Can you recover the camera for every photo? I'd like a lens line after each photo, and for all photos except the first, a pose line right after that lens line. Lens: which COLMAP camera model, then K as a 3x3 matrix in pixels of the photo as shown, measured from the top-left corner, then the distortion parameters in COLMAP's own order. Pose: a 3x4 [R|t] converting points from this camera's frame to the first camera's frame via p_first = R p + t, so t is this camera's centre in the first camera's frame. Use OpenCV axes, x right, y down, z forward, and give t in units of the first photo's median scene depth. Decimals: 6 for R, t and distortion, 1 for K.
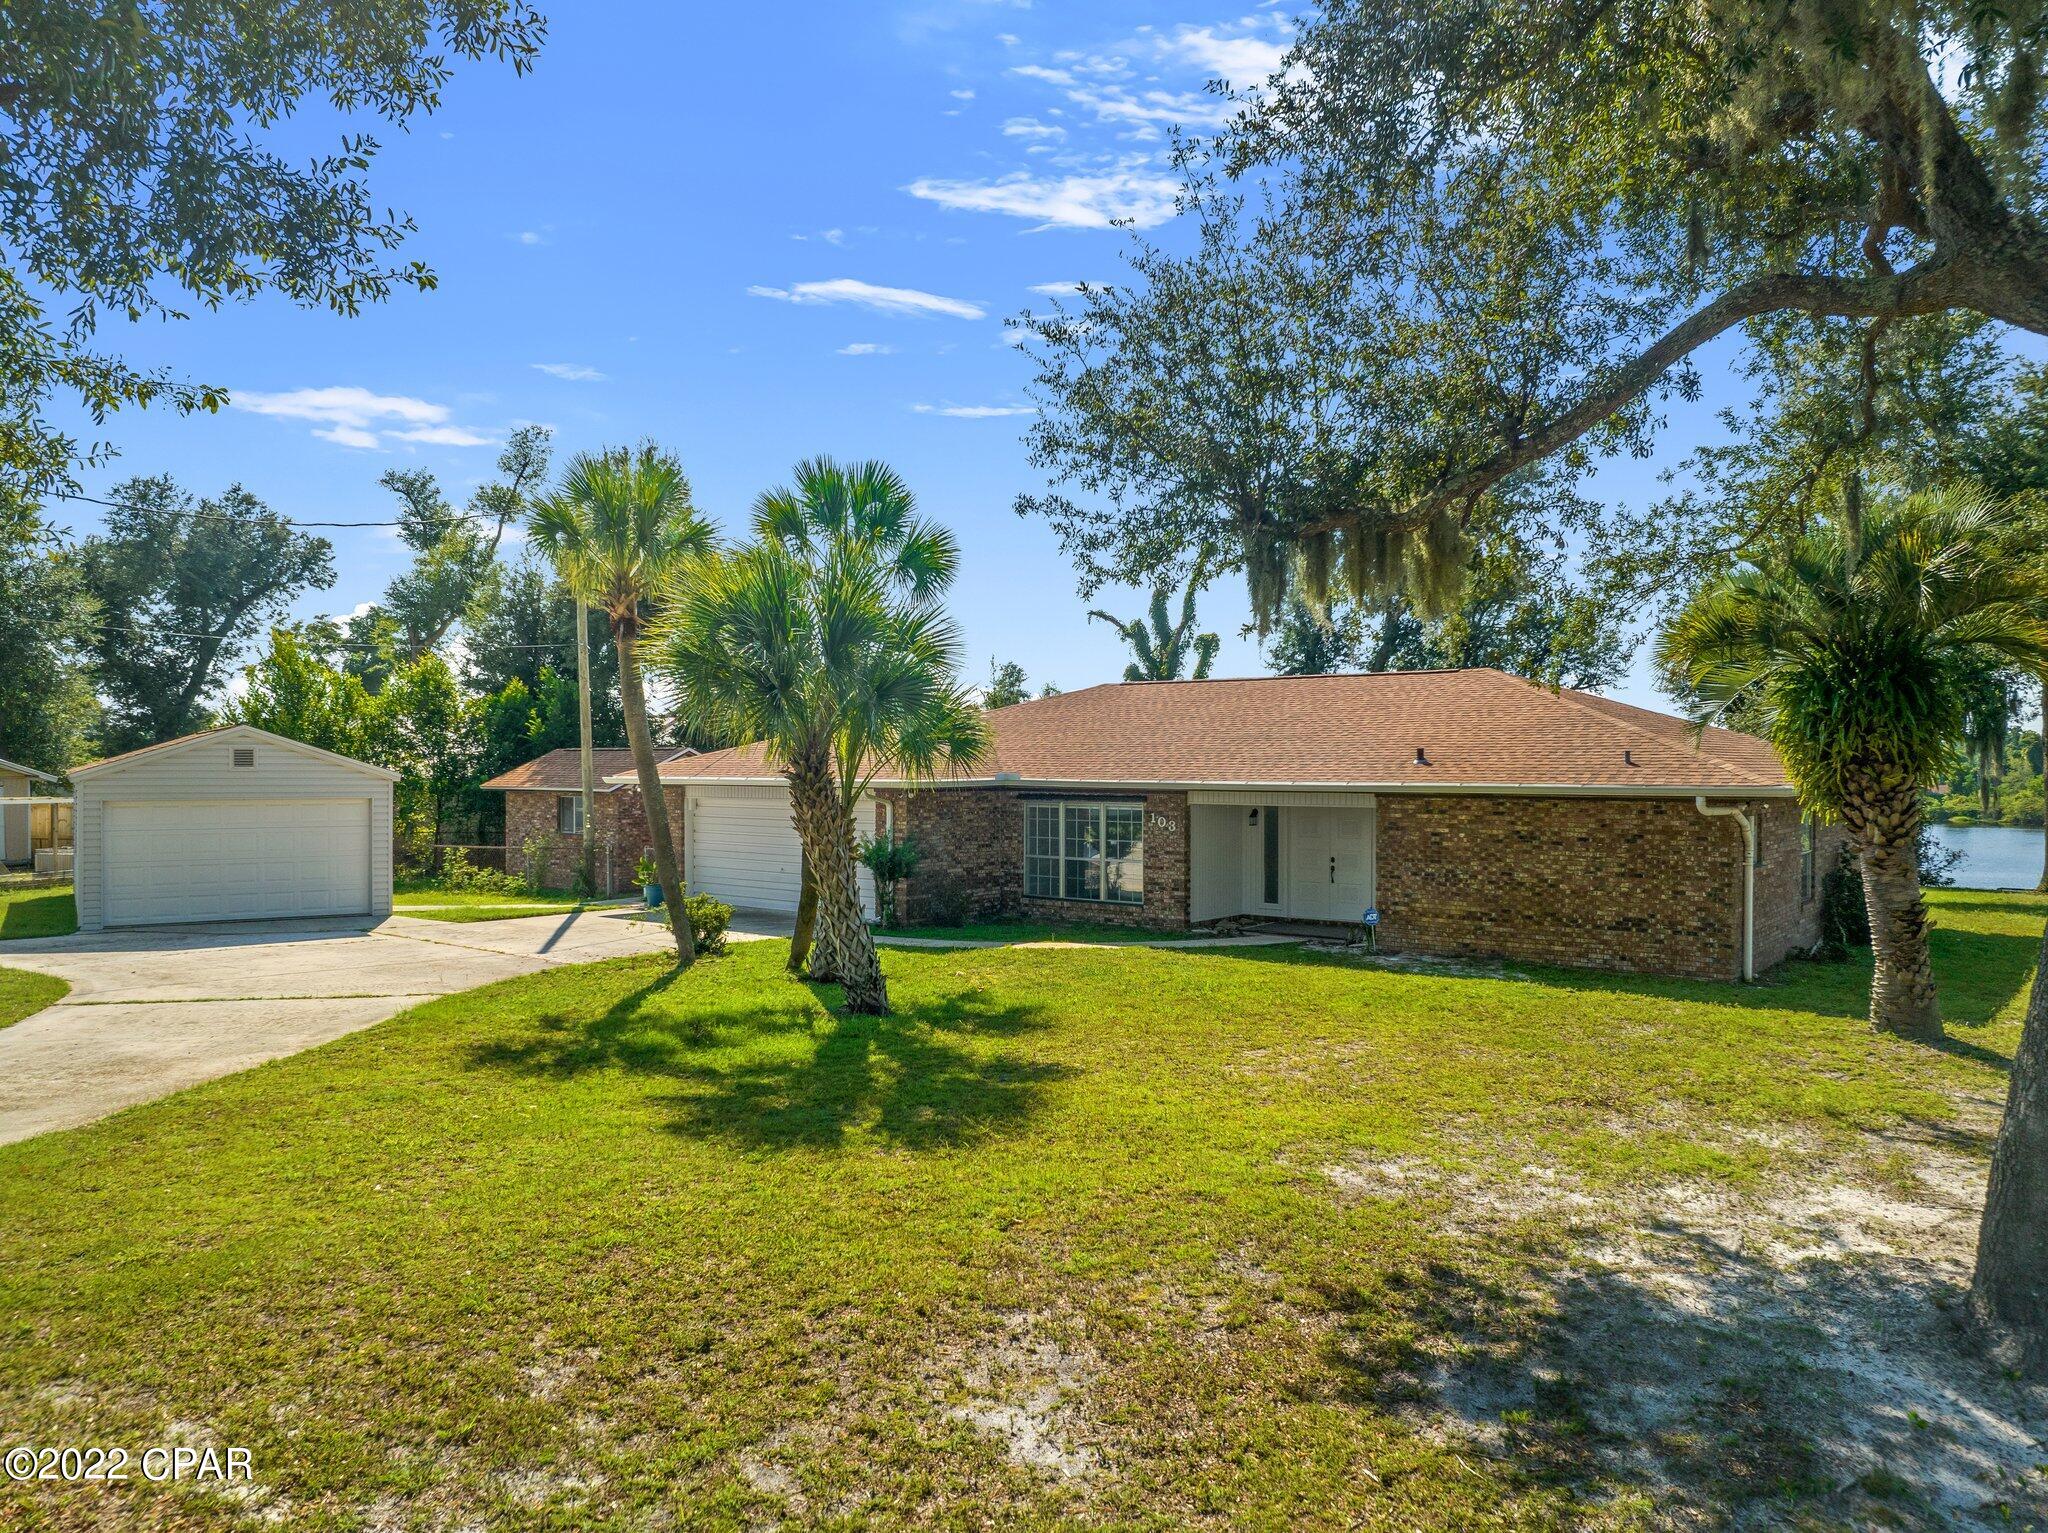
lens RADIAL K [[1433.7, 0, 1023.6], [0, 1433.7, 765.5], [0, 0, 1]] dist [-0.033949, -0.000668]
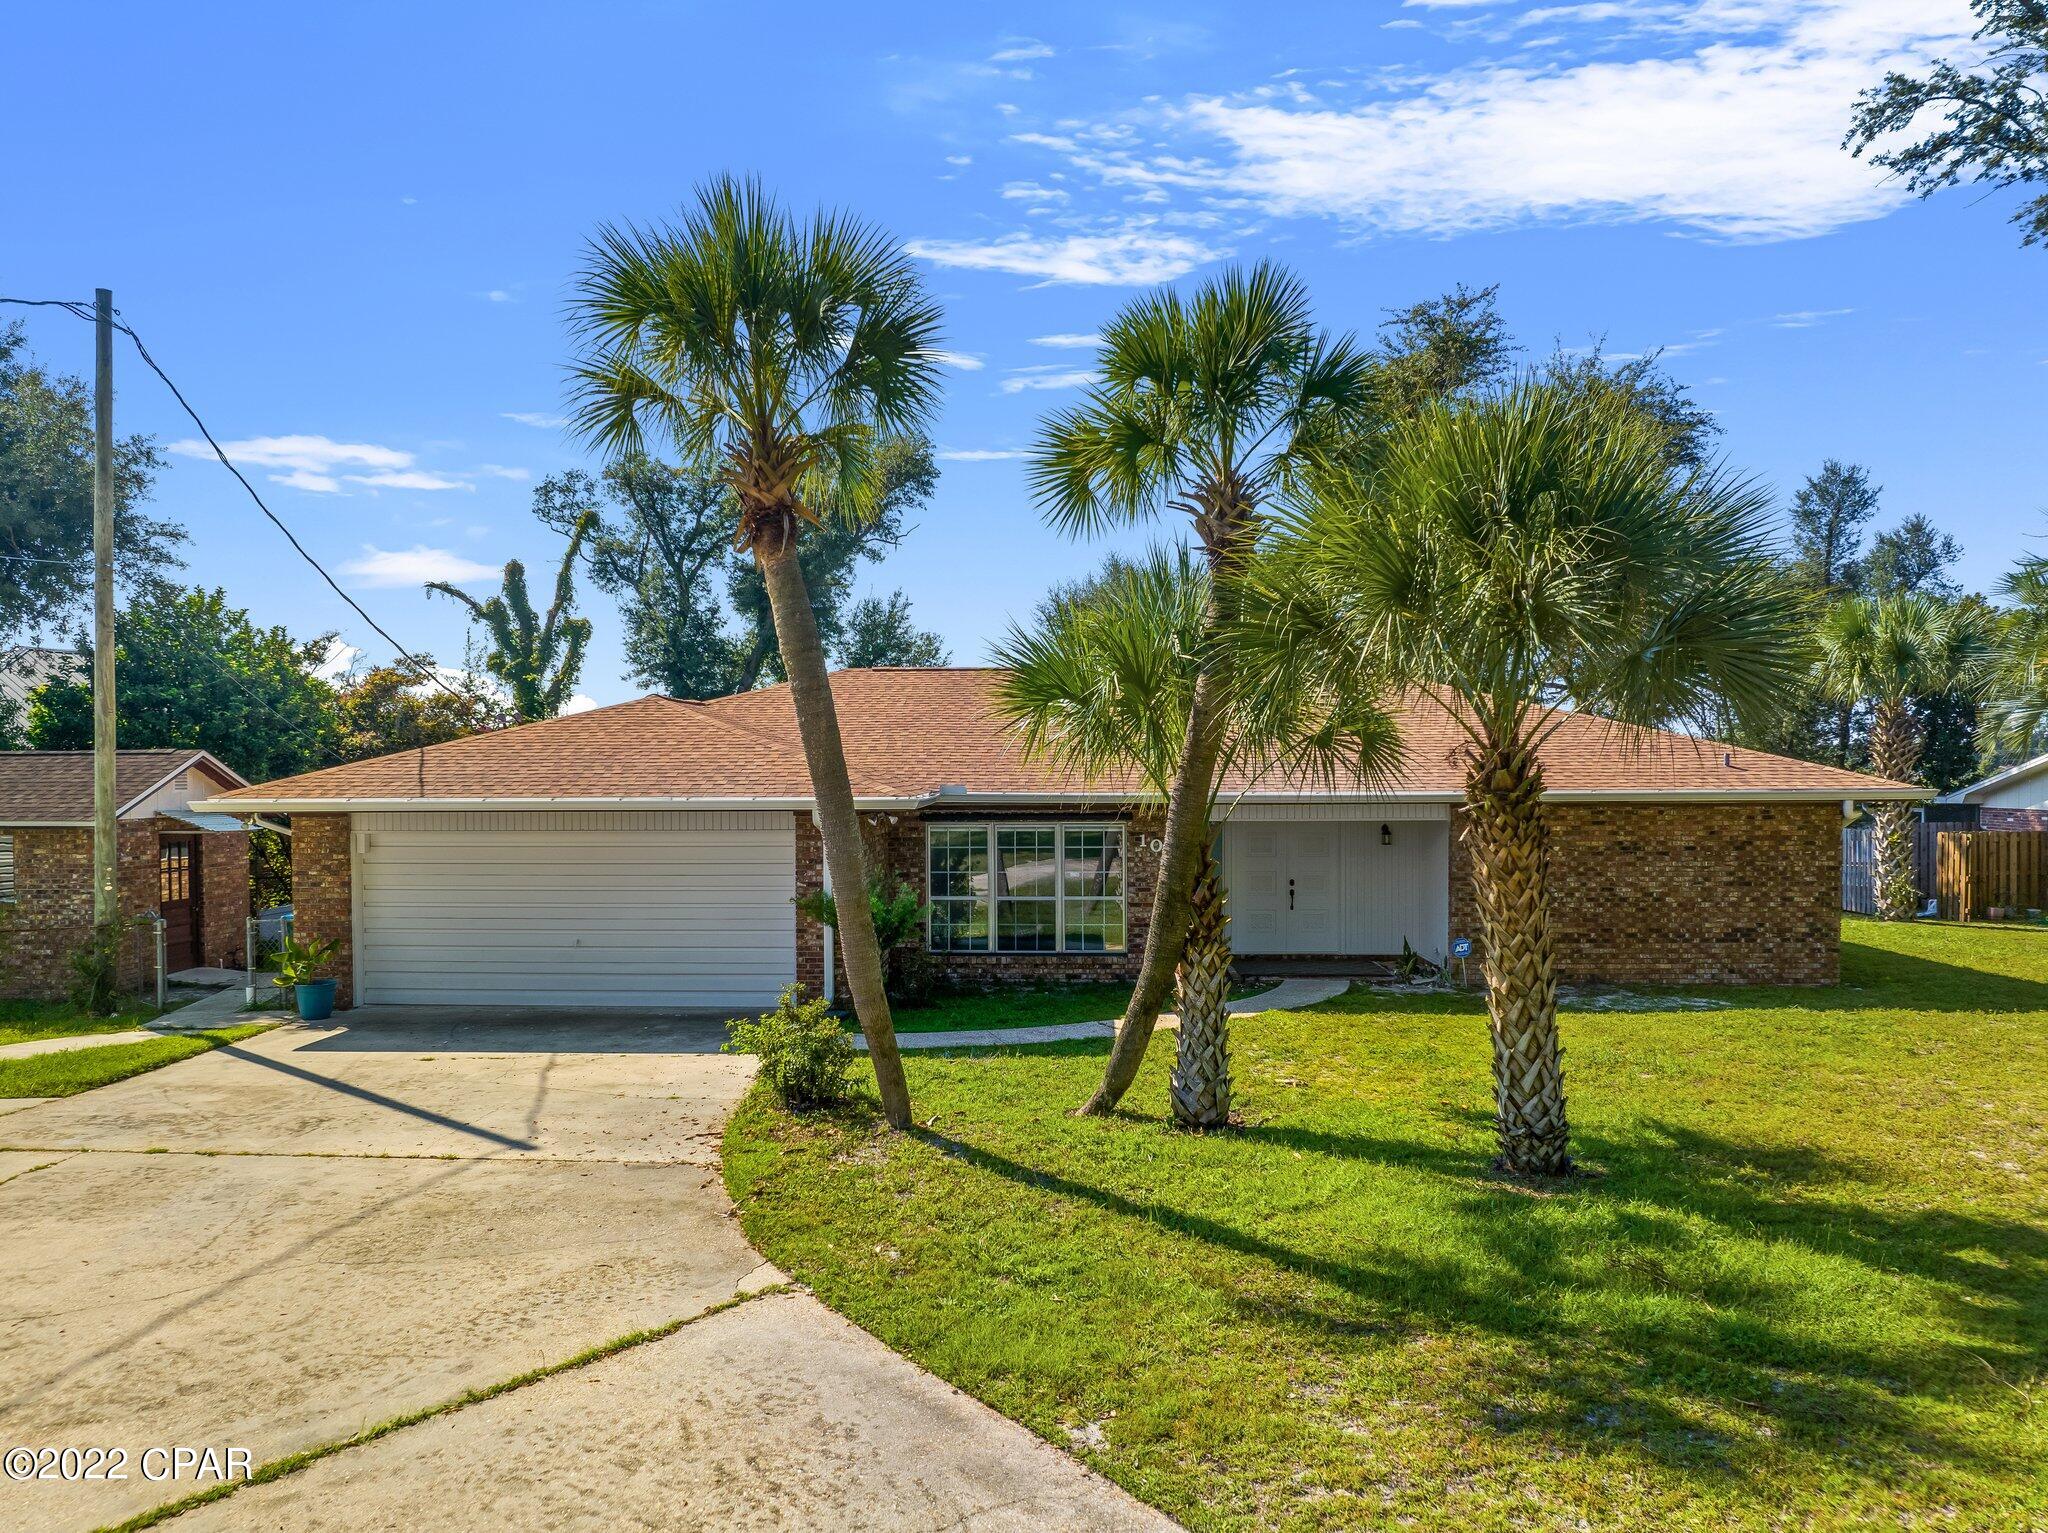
lens RADIAL K [[1435.5, 0, 1012.8], [0, 1435.5, 795.6], [0, 0, 1]] dist [-0.038177, -0.000439]
pose [[0.809648, -0.017037, 0.586669, -0.429287], [0.007256, 0.999793, 0.019020, -0.003238], [-0.586871, -0.011143, 0.809603, 0.417620]]
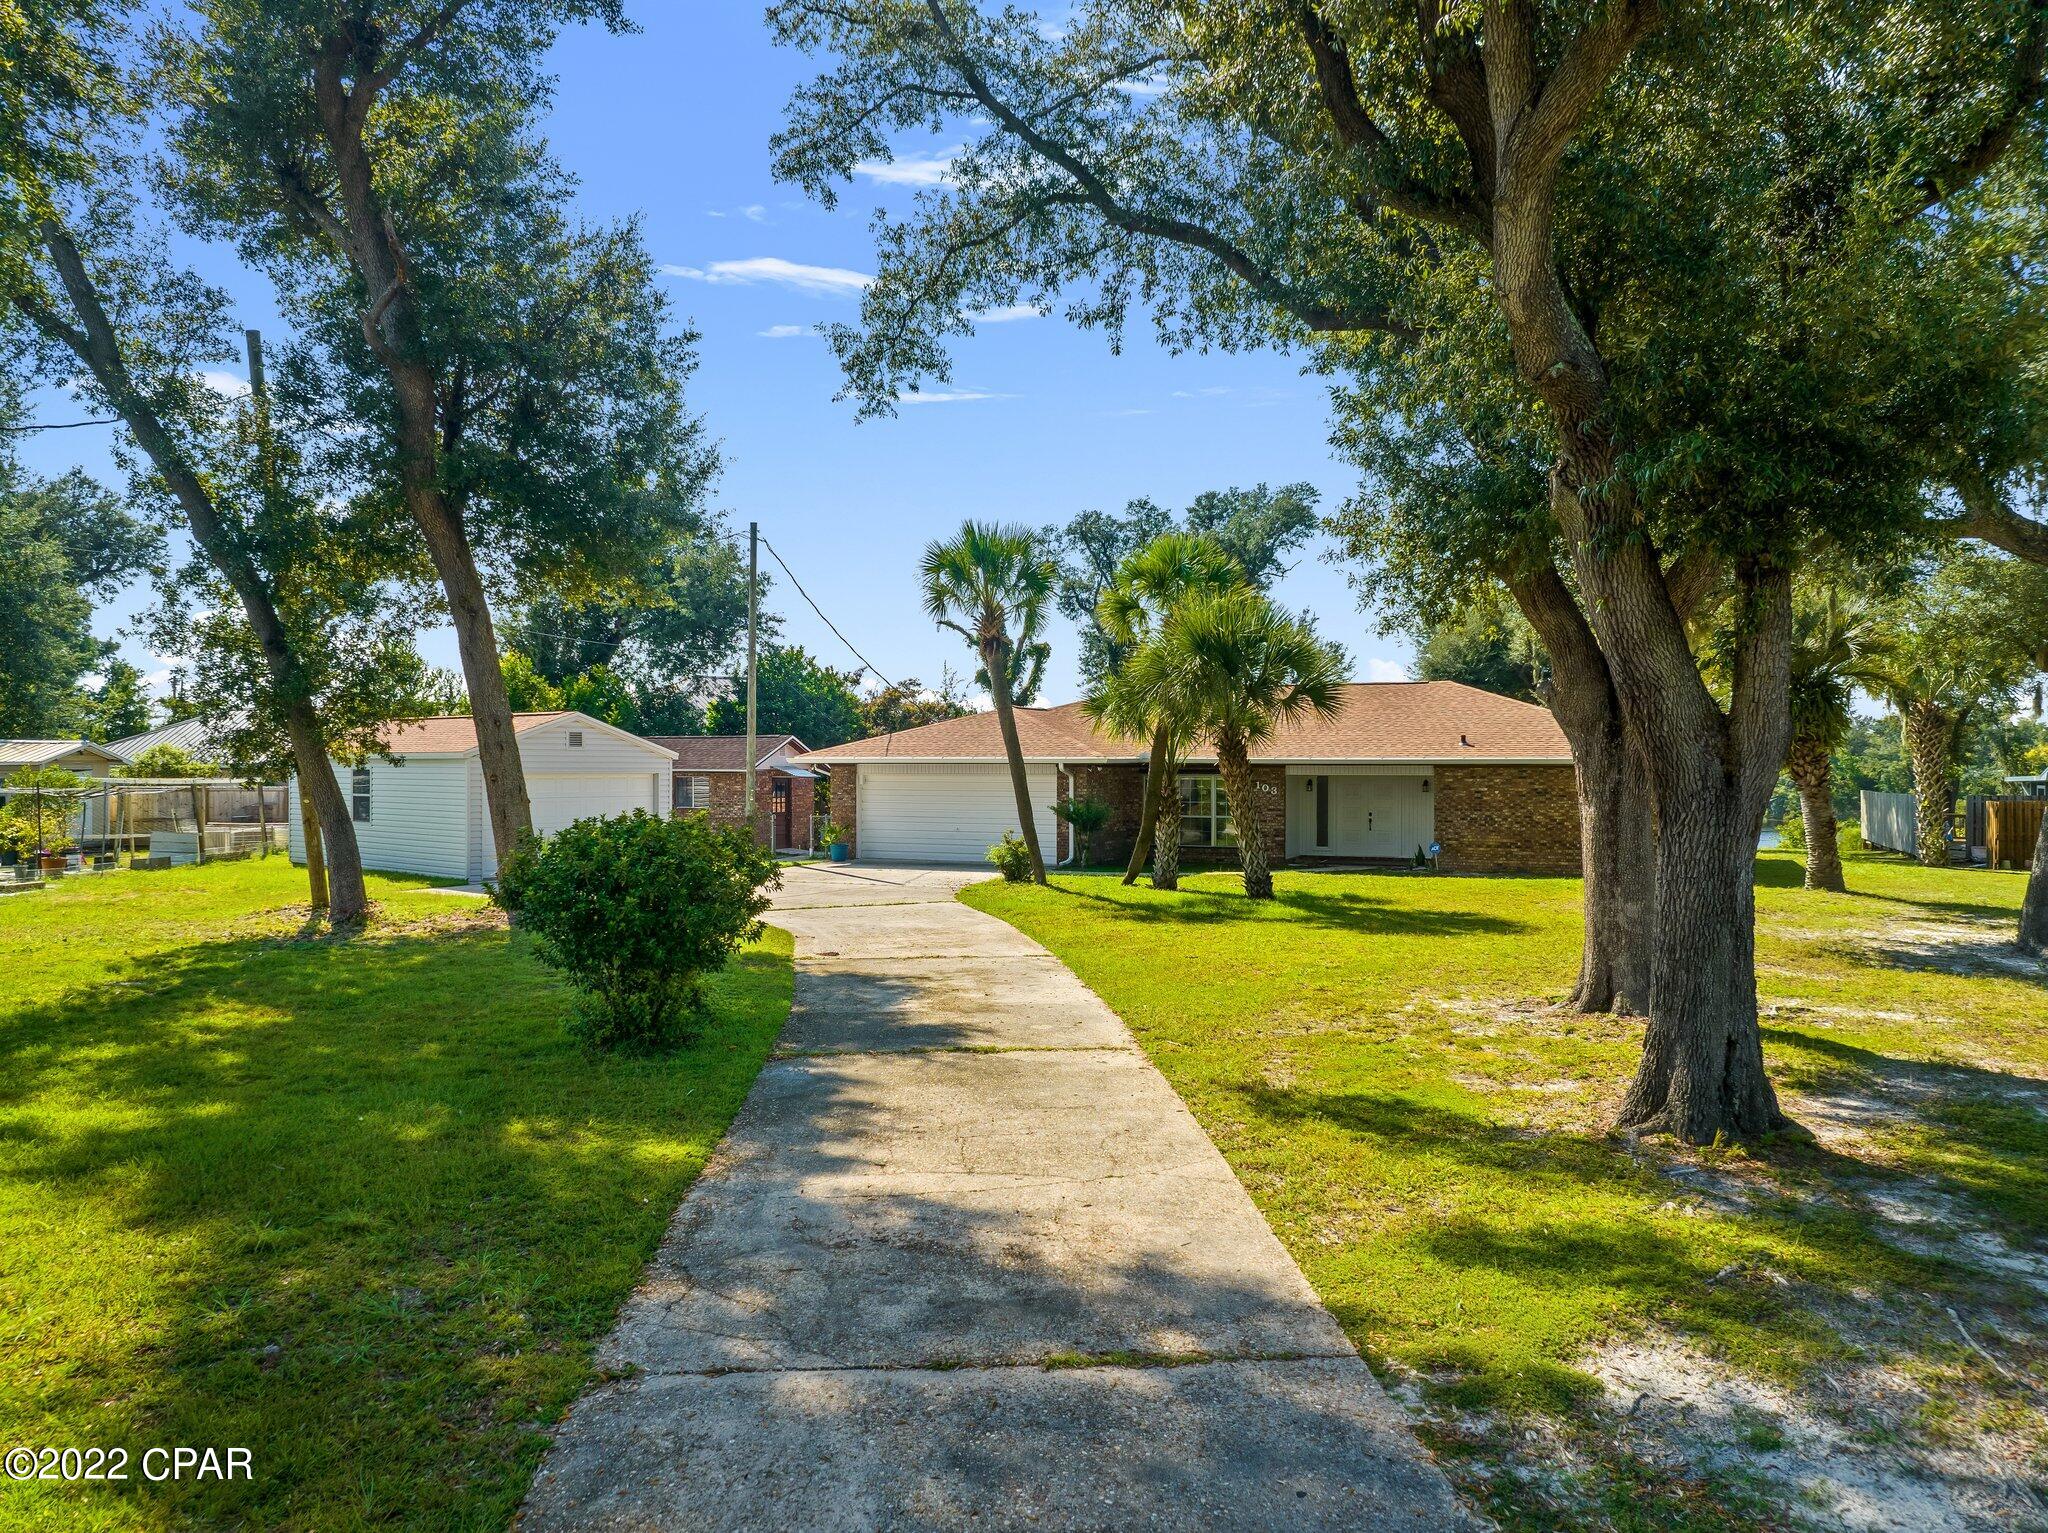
lens RADIAL K [[1435.4, 0, 1024.6], [0, 1435.4, 765.1], [0, 0, 1]] dist [-0.021034, -0.005096]
pose [[0.963606, -0.001226, 0.267322, -0.509759], [0.001264, 0.999999, 0.000030, 0.016903], [-0.267322, 0.000309, 0.963607, -0.290072]]
